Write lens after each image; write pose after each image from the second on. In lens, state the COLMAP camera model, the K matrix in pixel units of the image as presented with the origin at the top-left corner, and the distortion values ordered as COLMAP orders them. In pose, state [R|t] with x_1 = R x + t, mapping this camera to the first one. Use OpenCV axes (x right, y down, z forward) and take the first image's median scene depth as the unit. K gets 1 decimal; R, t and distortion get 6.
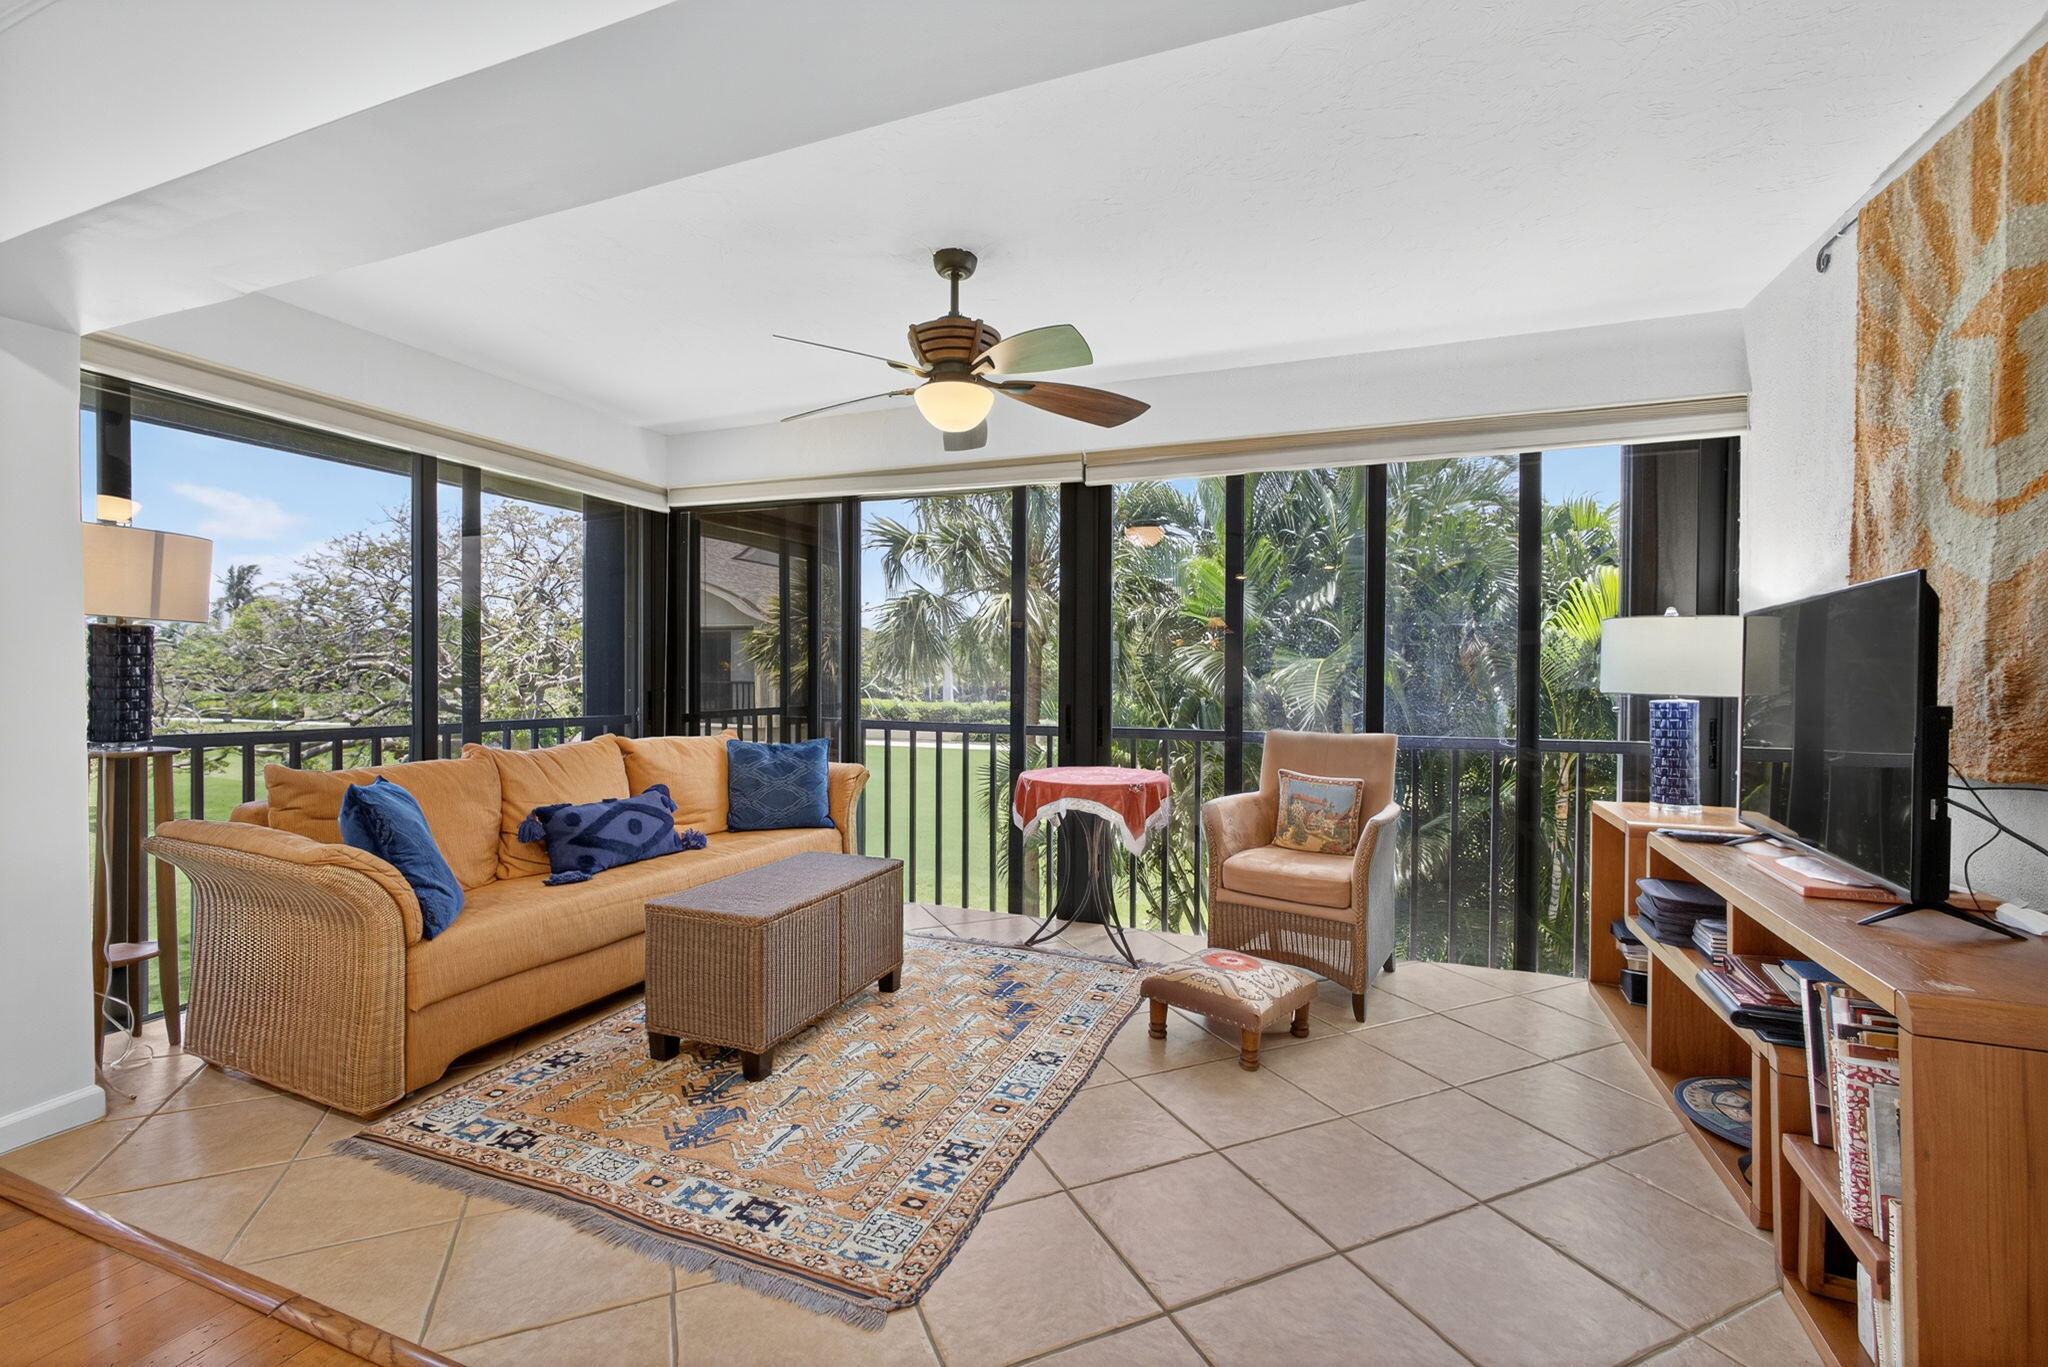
lens RADIAL K [[872.8, 0, 1024.7], [0, 872.8, 684.3], [0, 0, 1]] dist [-0.023718, 0.010211]
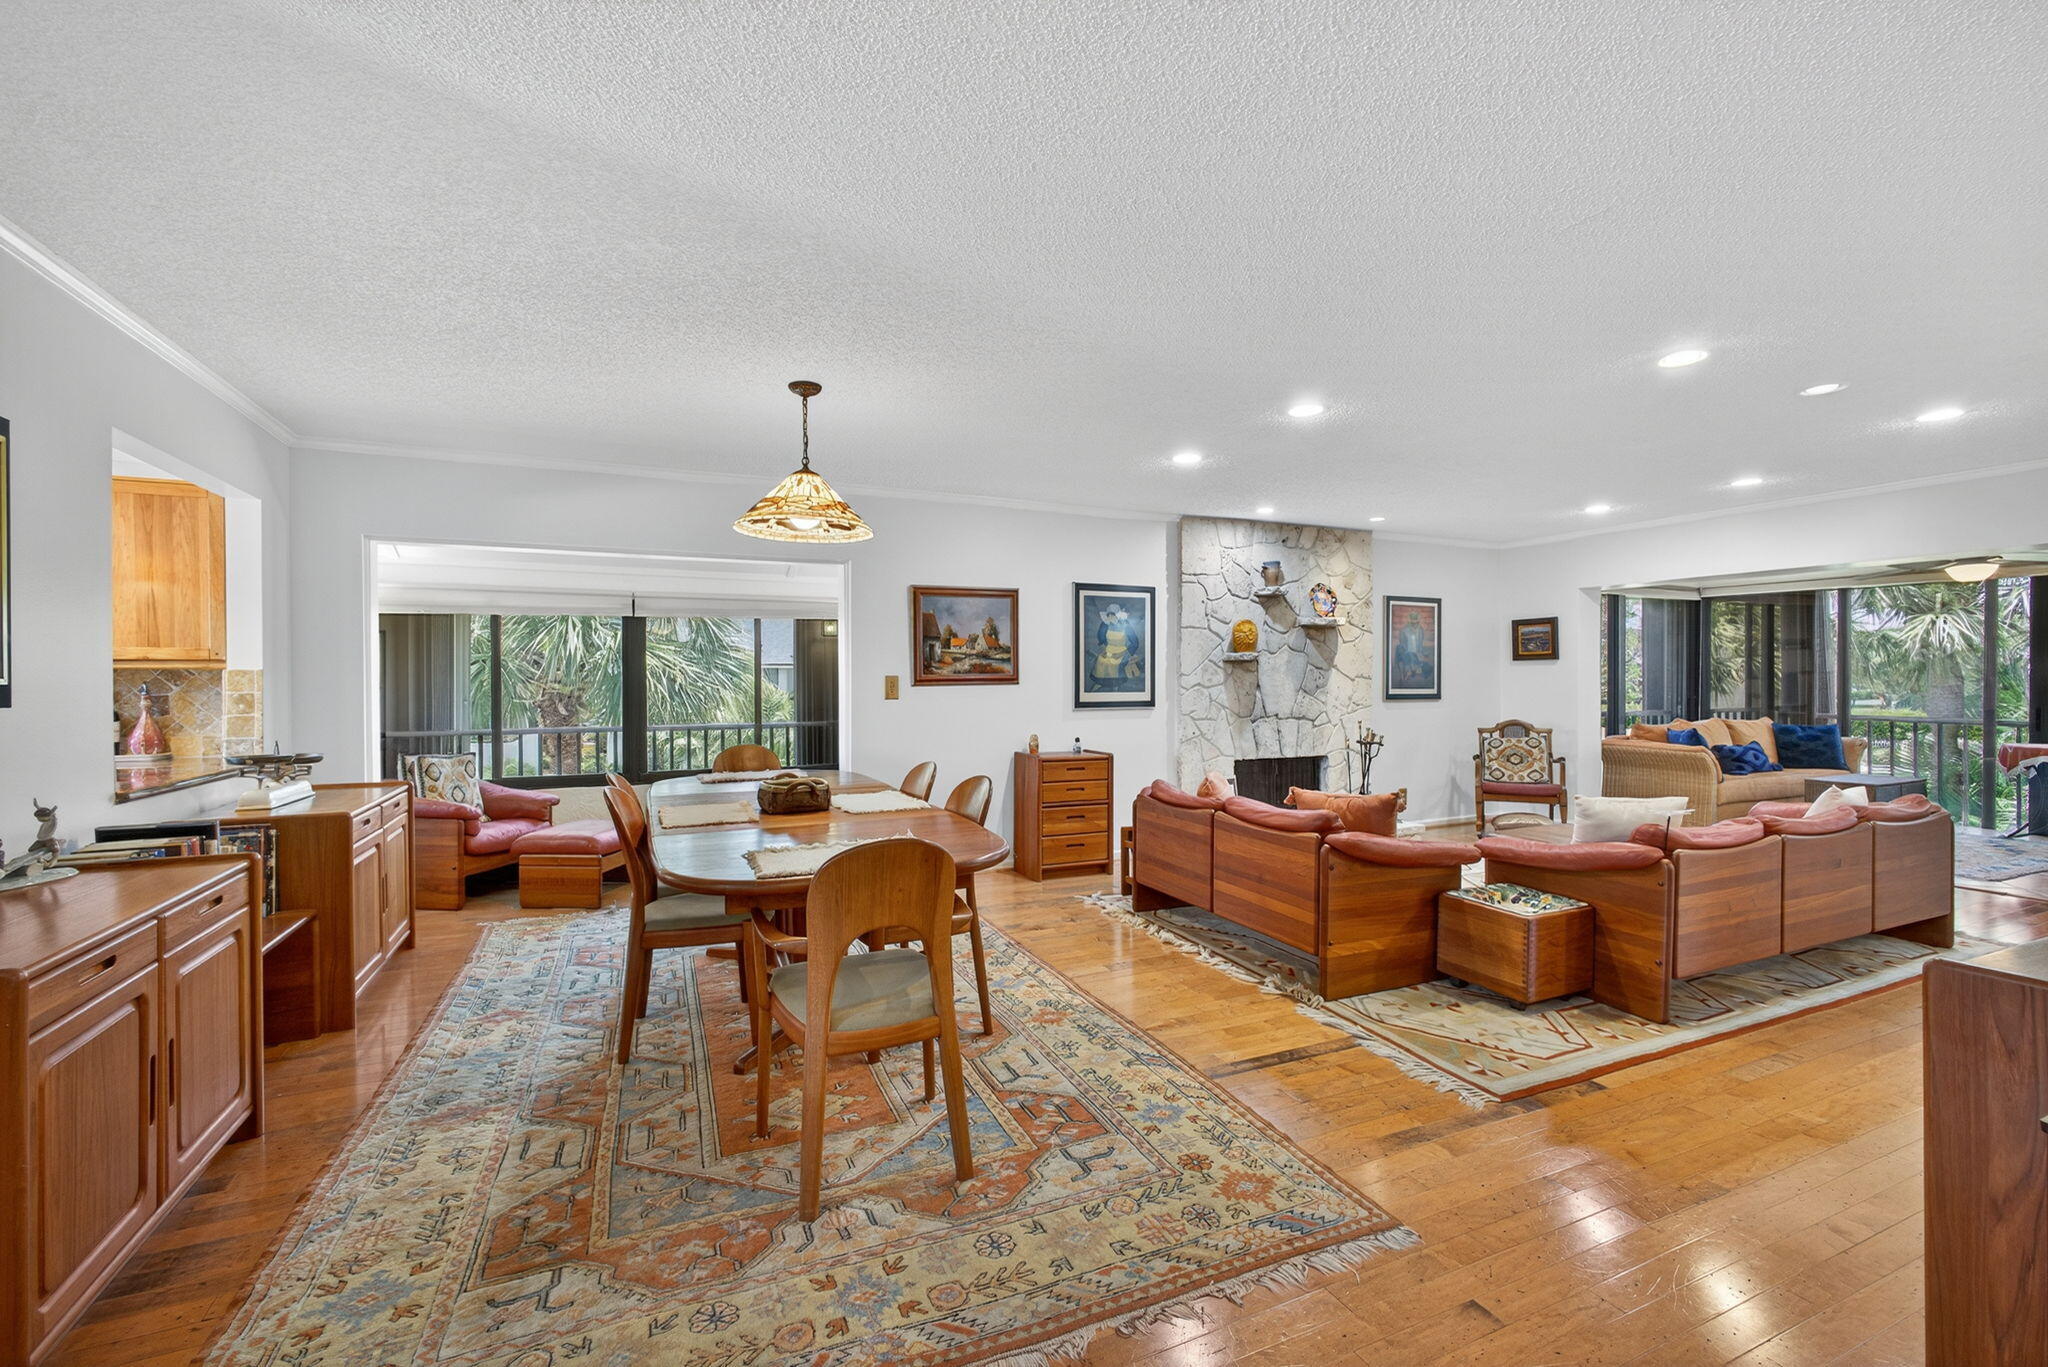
lens RADIAL K [[864.2, 0, 1022.5], [0, 864.2, 681.7], [0, 0, 1]] dist [-0.014347, 0.004556]
pose [[0.715536, -0.003612, -0.698566, -0.295363], [0.000517, 0.999989, -0.004641, -0.027572], [0.698576, 0.002959, 0.715530, -2.248447]]
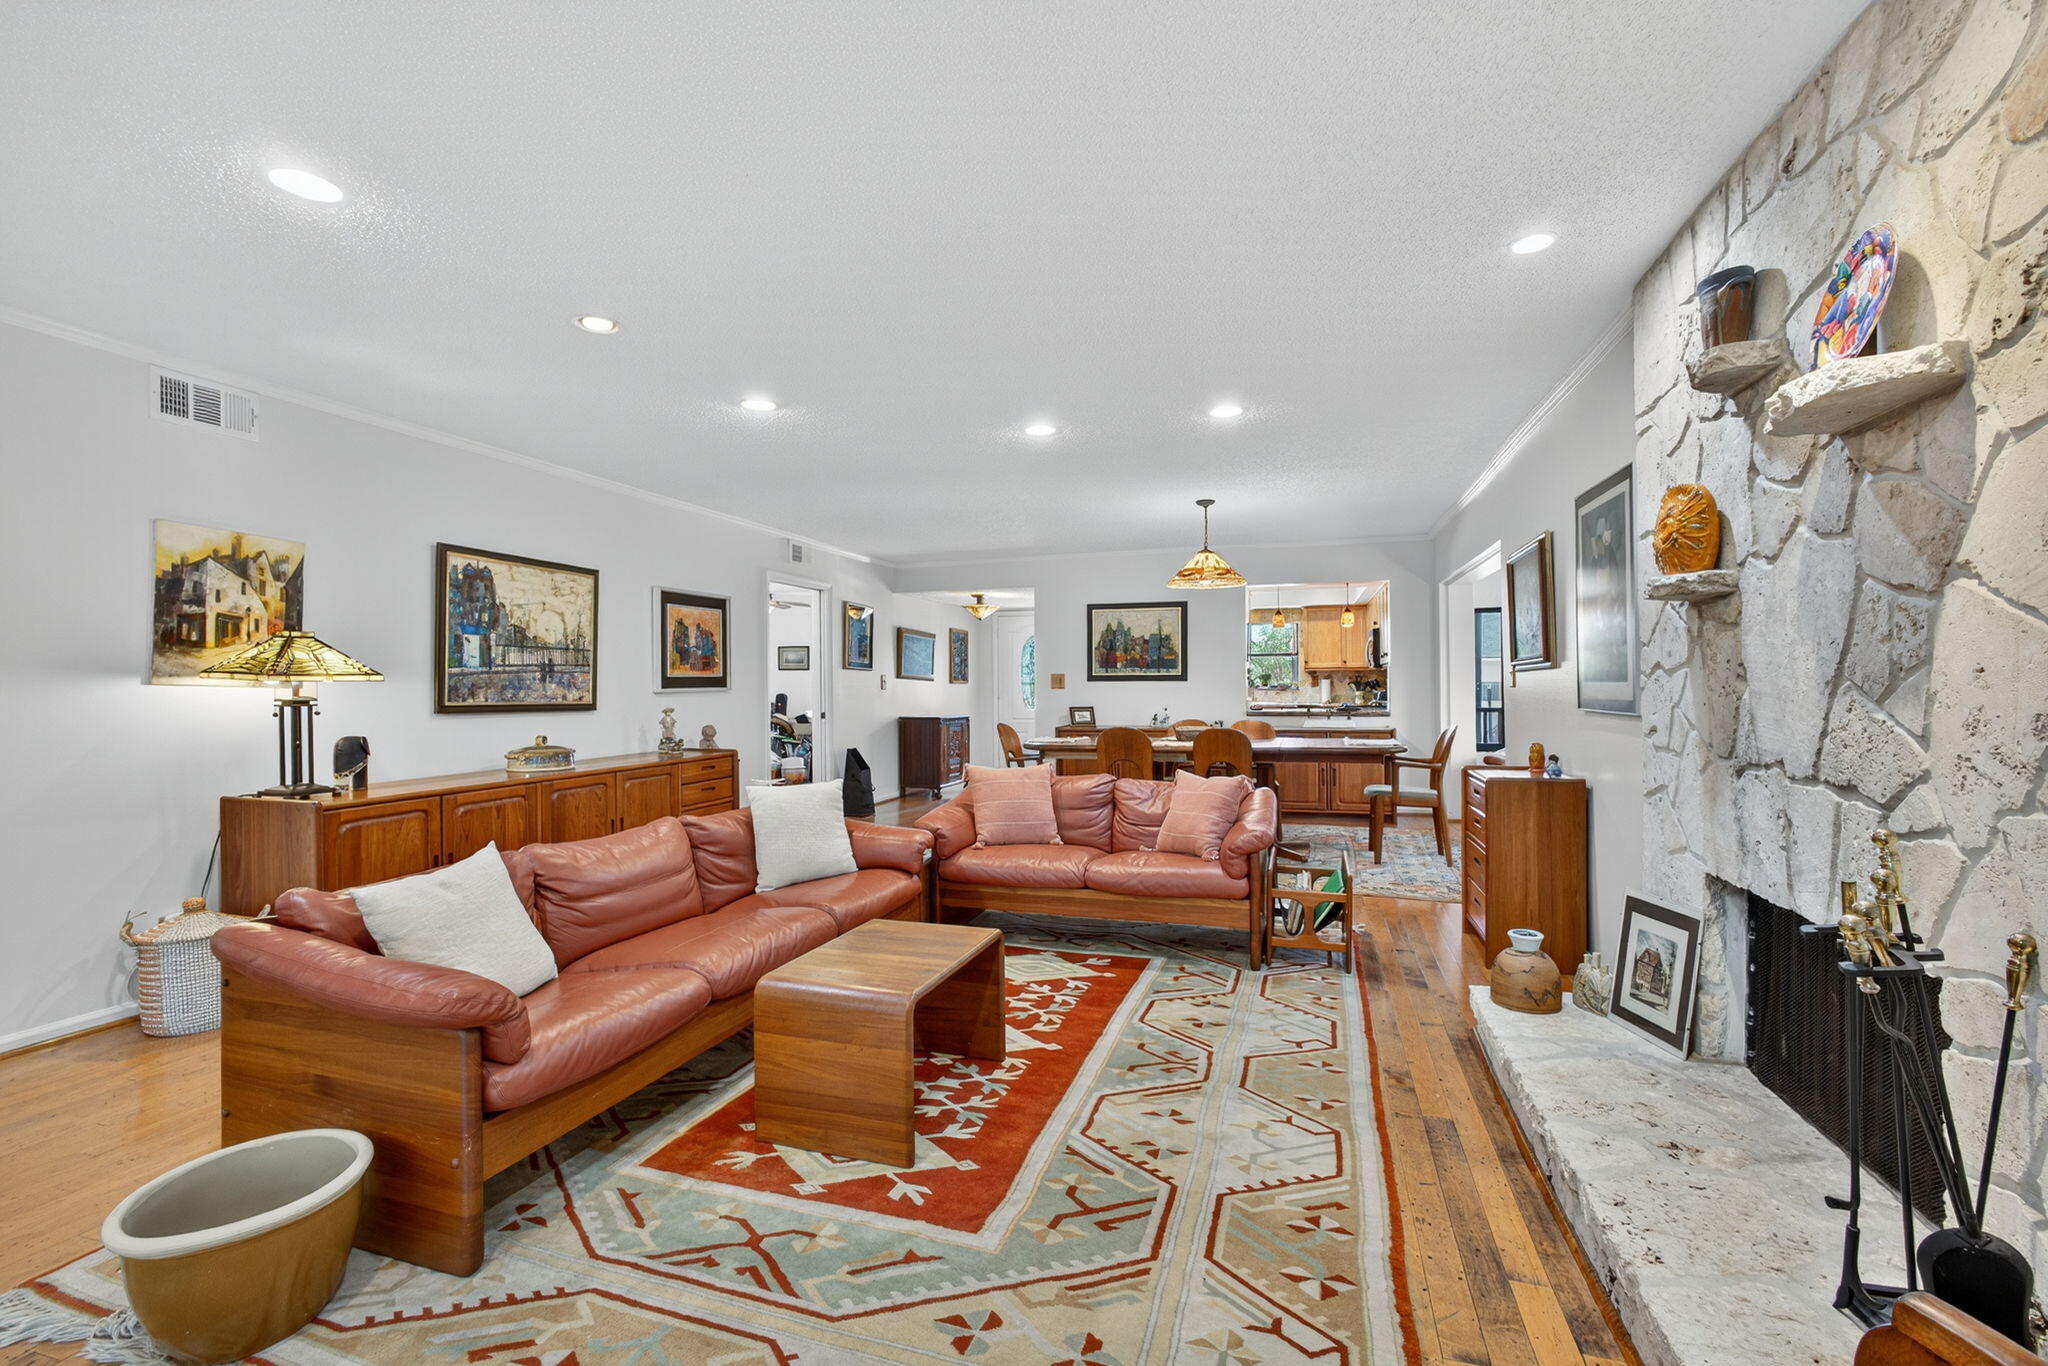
lens RADIAL K [[893.7, 0, 1018.4], [0, 893.7, 688.1], [0, 0, 1]] dist [-0.015487, 0.006054]
pose [[-0.997975, 0.006192, -0.063305, -0.768949], [0.005524, 0.999927, 0.010721, -0.020272], [0.063367, 0.010349, -0.997937, 0.536049]]
